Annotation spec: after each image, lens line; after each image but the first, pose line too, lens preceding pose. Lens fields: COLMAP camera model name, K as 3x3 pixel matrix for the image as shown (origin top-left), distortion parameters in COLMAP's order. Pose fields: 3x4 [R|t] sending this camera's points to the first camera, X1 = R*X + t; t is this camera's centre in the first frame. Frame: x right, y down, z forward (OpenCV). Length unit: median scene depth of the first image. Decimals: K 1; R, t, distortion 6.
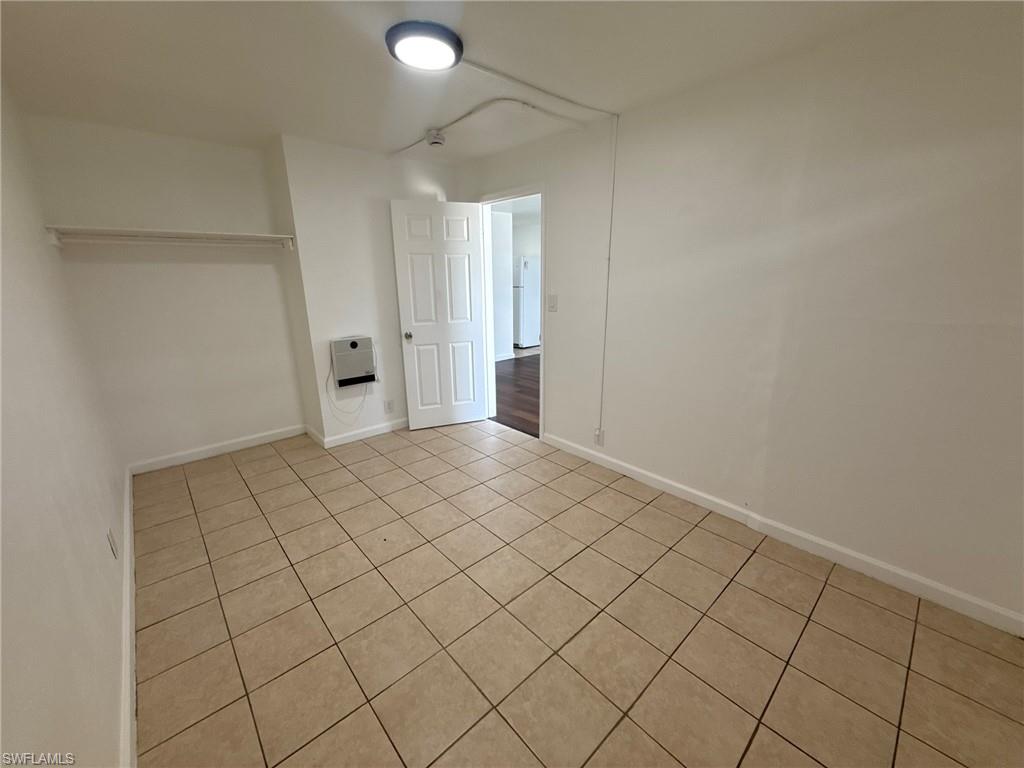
lens RADIAL K [[408.1, 0, 511.6], [0, 408.1, 385.5], [0, 0, 1]] dist [-0.000305, 0.000192]
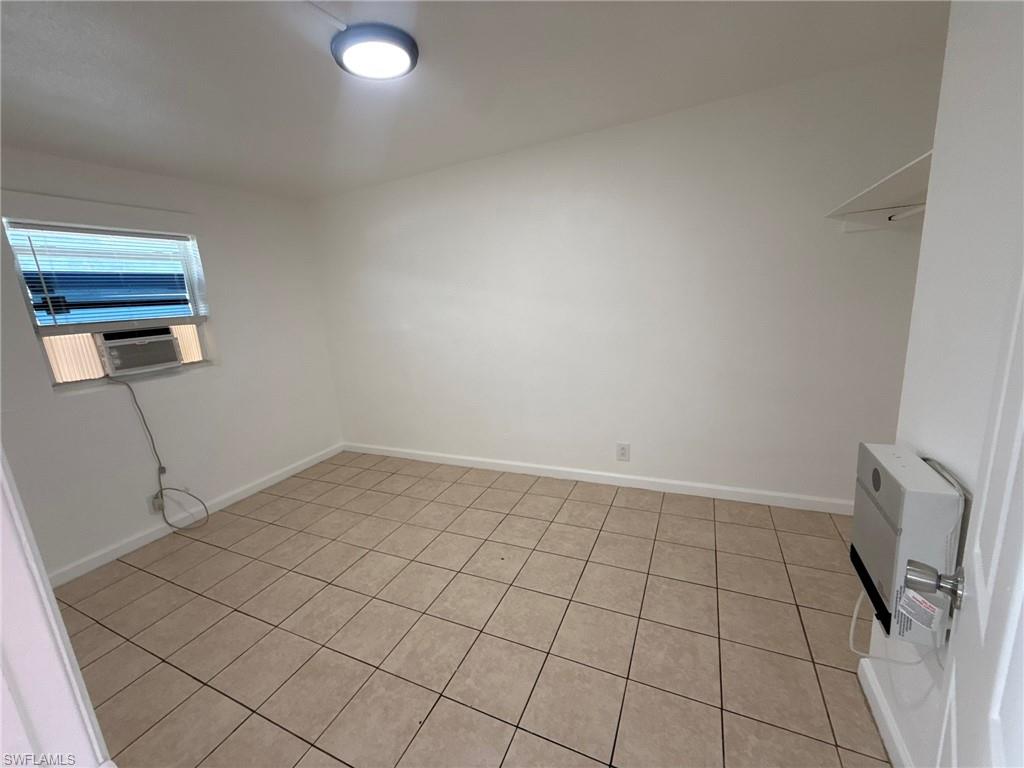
lens RADIAL K [[408.1, 0, 511.8], [0, 408.1, 382.8], [0, 0, 1]] dist [-0.000305, 0.000192]
pose [[-0.919128, 0.160681, -0.359702, -0.043946], [-0.013274, 0.899895, 0.435905, -0.464849], [0.393736, 0.405428, -0.824985, 1.738892]]
